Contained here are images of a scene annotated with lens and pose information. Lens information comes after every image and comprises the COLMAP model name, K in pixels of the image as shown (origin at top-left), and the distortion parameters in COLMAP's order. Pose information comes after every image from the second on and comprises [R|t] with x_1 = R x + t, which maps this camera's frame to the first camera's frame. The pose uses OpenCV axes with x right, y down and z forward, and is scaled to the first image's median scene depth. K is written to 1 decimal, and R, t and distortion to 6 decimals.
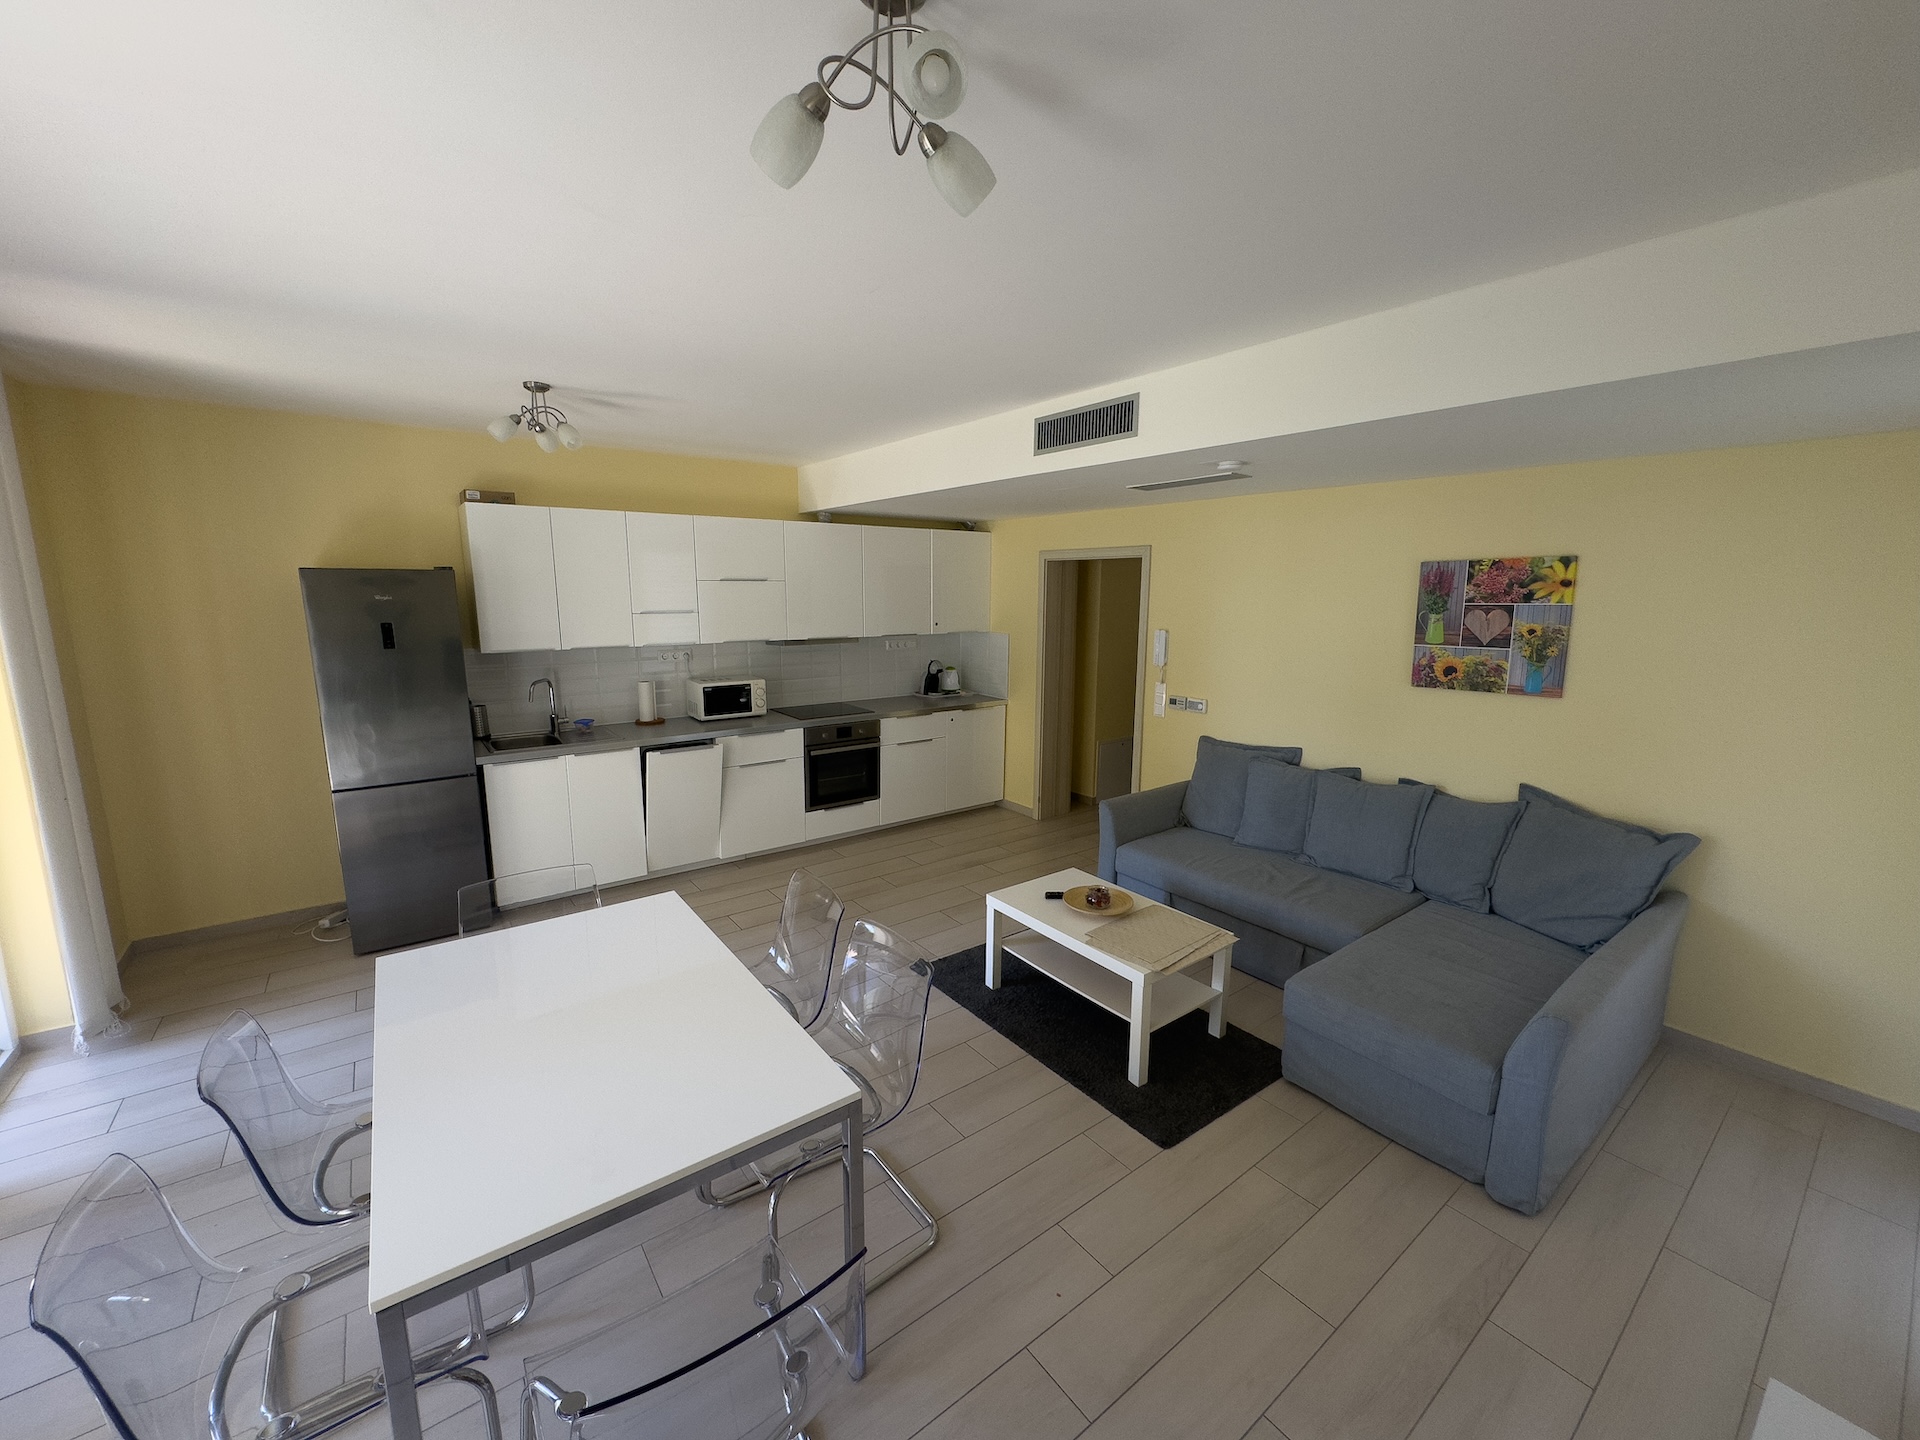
lens RADIAL K [[757.7, 0, 954.5], [0, 757.7, 720.1], [0, 0, 1]] dist [-0.009446, -0.000172]
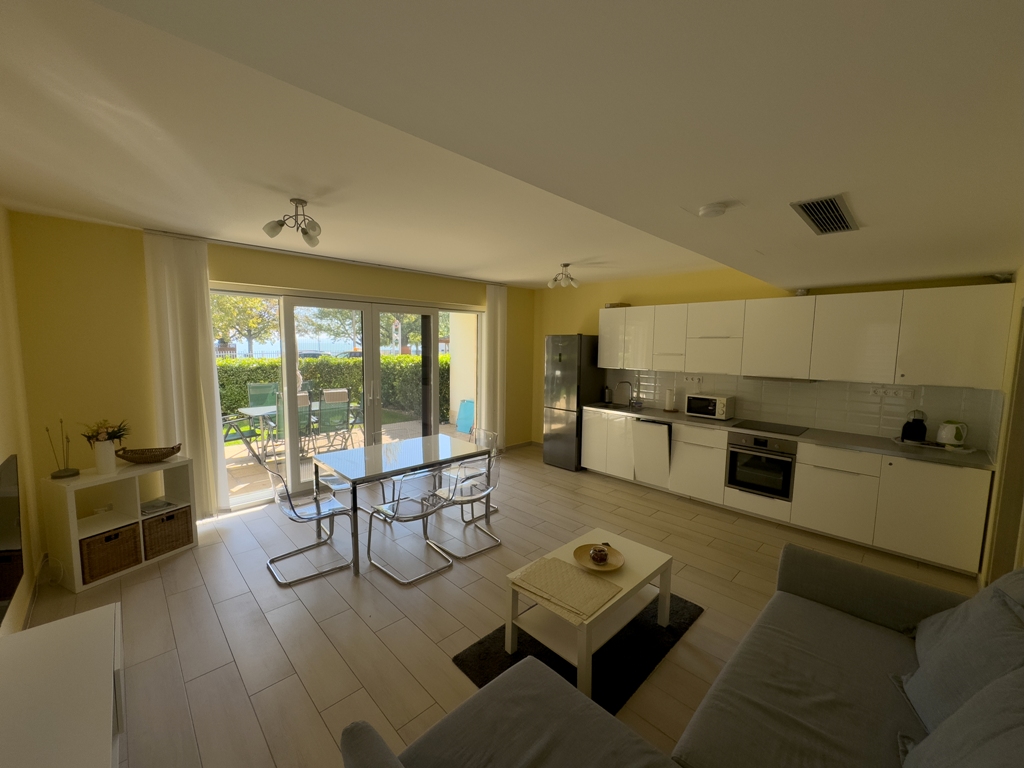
lens RADIAL K [[404.1, 0, 510.3], [0, 404.1, 387.9], [0, 0, 1]] dist [-0.009446, -0.000172]
pose [[0.126939, 0.102839, -0.986565, 0.539607], [-0.180787, 0.980350, 0.078929, -0.060484], [0.975296, 0.168339, 0.143037, 0.426111]]
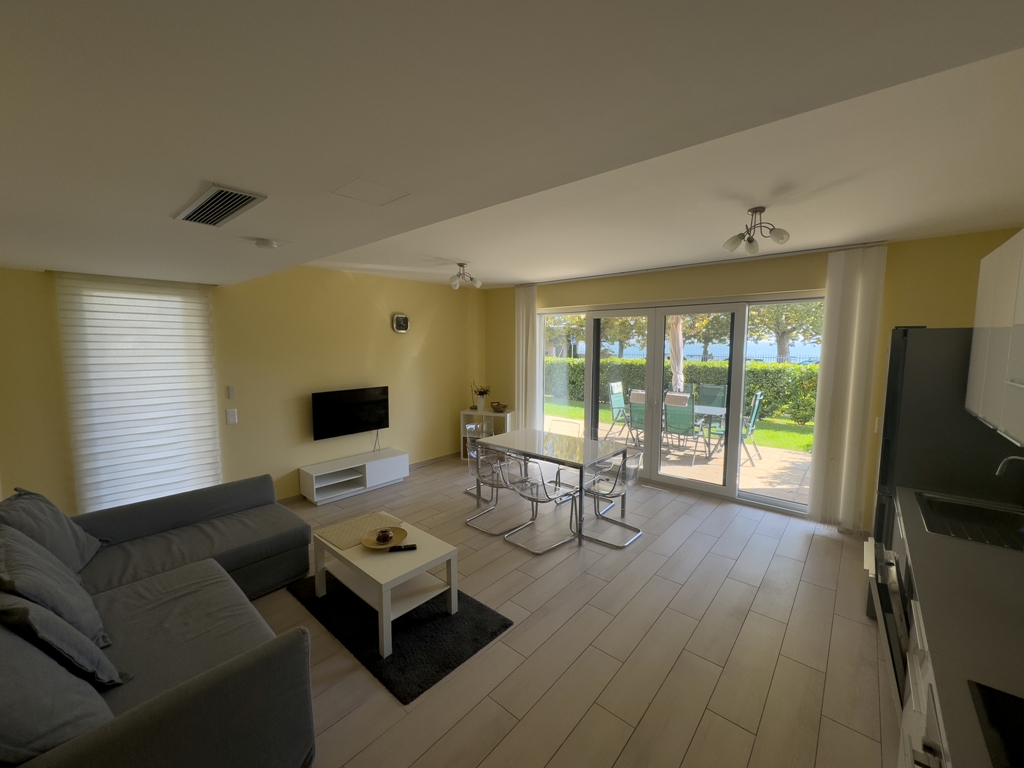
lens RADIAL K [[404.1, 0, 506.8], [0, 404.1, 380.1], [0, 0, 1]] dist [-0.009446, -0.000172]
pose [[-0.978116, 0.012065, -0.207710, 0.064685], [-0.042077, 0.966218, 0.254269, -0.188148], [0.203761, 0.257445, -0.944565, 1.101100]]
